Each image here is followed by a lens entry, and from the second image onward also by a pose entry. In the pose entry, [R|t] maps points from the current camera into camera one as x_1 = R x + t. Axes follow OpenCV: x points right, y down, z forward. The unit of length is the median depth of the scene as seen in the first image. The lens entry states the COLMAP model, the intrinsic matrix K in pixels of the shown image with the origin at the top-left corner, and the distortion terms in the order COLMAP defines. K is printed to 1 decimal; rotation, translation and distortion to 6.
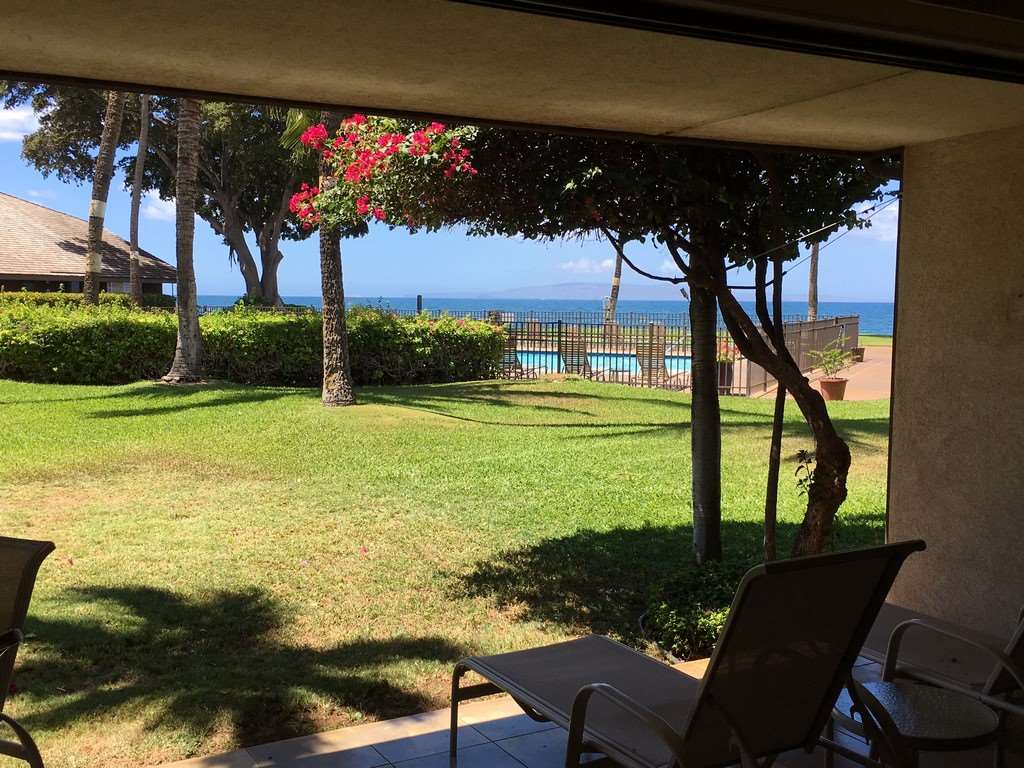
lens RADIAL K [[819.5, 0, 512.0], [0, 819.5, 384.0], [0, 0, 1]] dist [-0.008701, 0.283611]
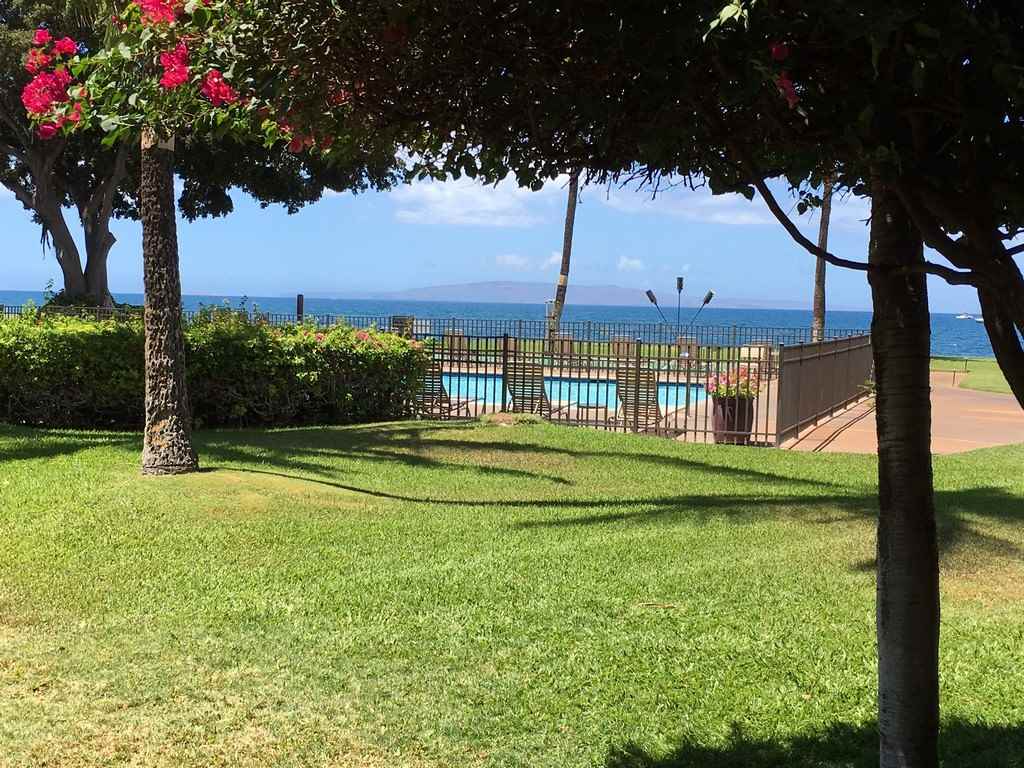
lens RADIAL K [[1078.3, 0, 481.8], [0, 1078.3, 383.4], [0, 0, 1]] dist [0.018867, 0.024888]
pose [[0.998416, 0.009184, 0.055506, -0.013653], [-0.007659, 0.999589, -0.027633, -0.011525], [-0.055737, 0.027164, 0.998076, 0.105257]]
